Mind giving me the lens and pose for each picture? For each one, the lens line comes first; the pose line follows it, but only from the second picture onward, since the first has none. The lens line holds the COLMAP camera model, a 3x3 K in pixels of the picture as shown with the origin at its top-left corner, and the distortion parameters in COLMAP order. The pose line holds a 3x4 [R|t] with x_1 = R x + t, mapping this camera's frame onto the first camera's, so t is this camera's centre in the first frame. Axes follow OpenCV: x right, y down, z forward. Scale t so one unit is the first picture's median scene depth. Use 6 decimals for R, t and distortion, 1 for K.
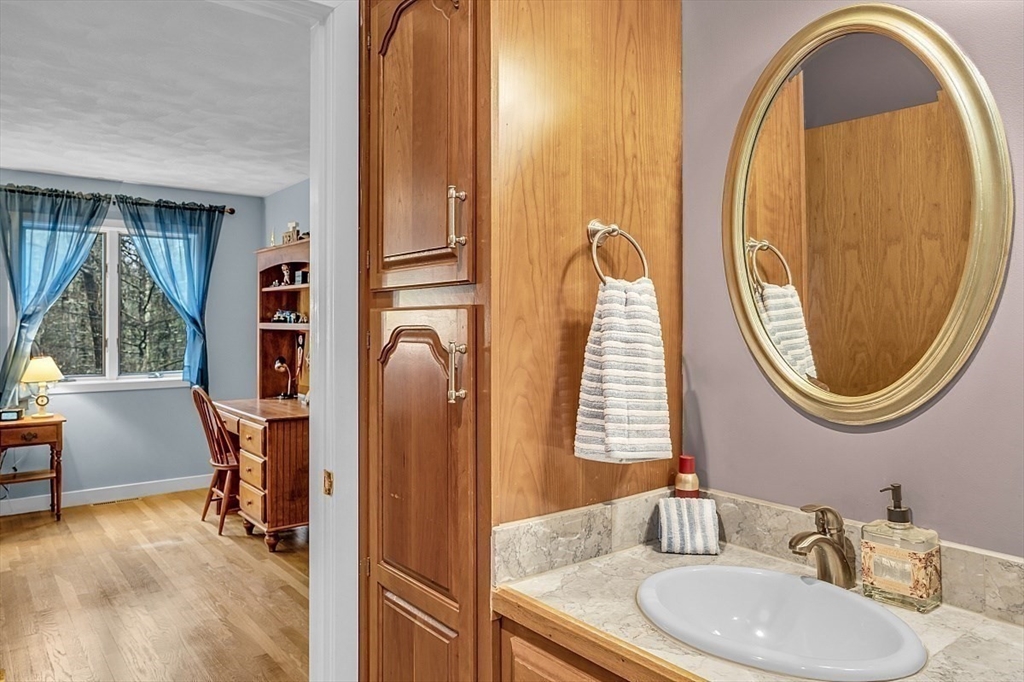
lens RADIAL K [[703.2, 0, 510.8], [0, 703.2, 321.9], [0, 0, 1]] dist [-0.003760, 0.002801]
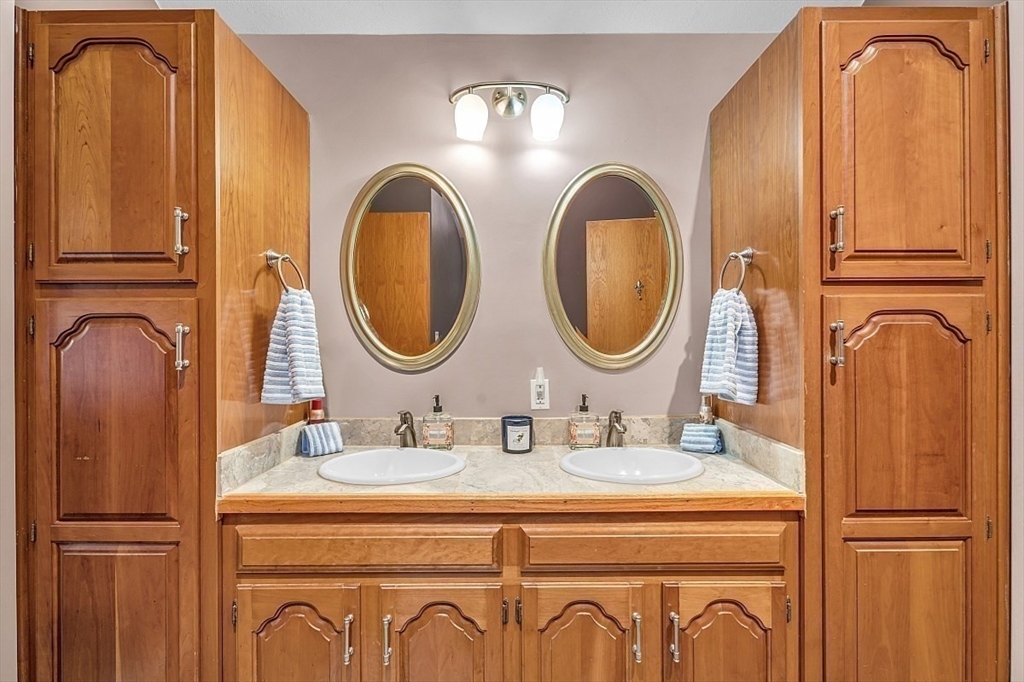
lens RADIAL K [[463.8, 0, 512.0], [0, 463.8, 341.0], [0, 0, 1]] dist [0.002012, 0.000491]
pose [[0.608873, -0.001819, 0.793266, -0.385096], [-0.003180, 0.999984, 0.004734, 0.052130], [-0.793261, -0.005405, 0.608857, -0.039600]]
